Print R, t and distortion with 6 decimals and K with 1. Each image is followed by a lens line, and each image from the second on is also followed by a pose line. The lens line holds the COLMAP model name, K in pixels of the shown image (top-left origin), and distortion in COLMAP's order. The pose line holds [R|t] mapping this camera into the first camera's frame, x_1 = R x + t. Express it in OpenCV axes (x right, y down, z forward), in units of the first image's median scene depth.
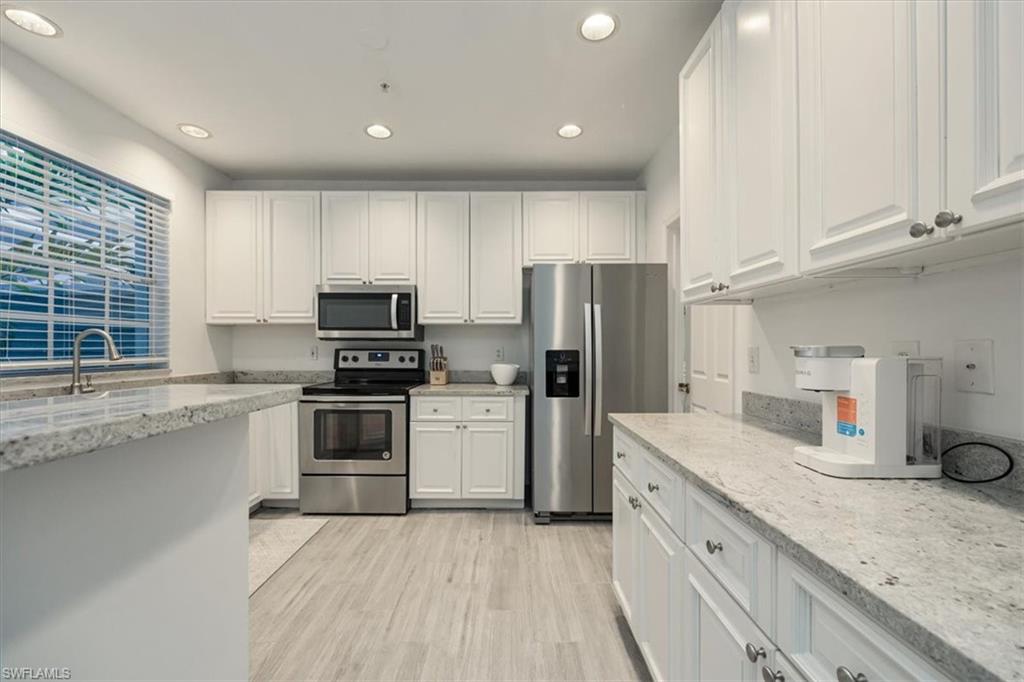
lens RADIAL K [[408.6, 0, 514.2], [0, 408.6, 338.9], [0, 0, 1]] dist [0.001965, 0.000118]
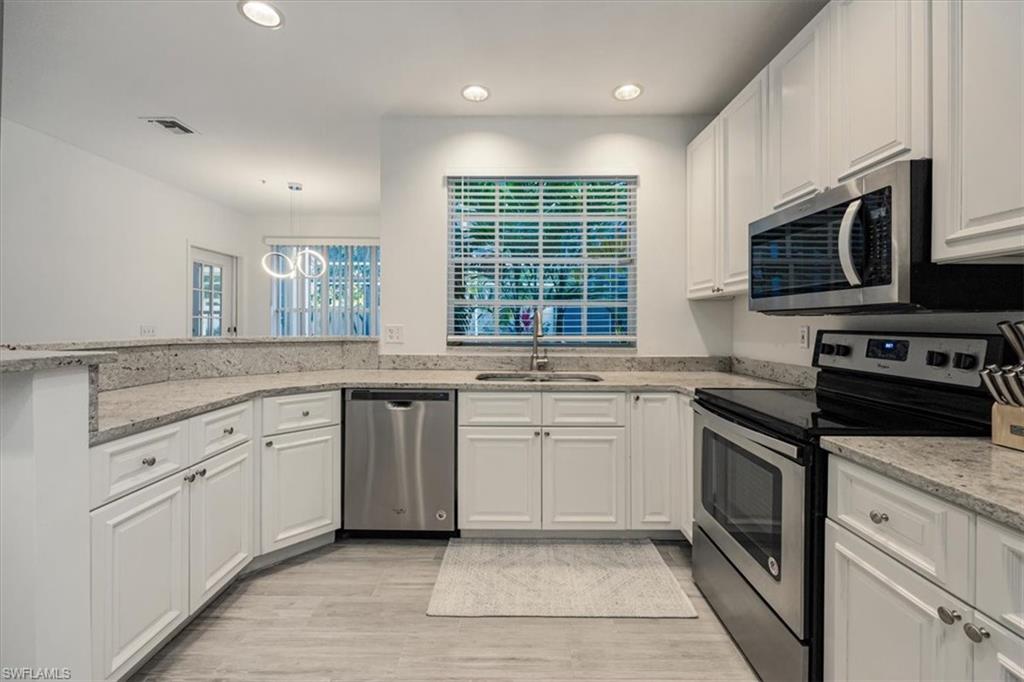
lens RADIAL K [[413.4, 0, 511.7], [0, 413.4, 323.4], [0, 0, 1]] dist [0.001165, 0.000056]
pose [[-0.013935, -0.001929, -0.999901, 0.150586], [0.018588, 0.999825, -0.002188, 0.010967], [0.999730, -0.018617, -0.013896, 0.720042]]
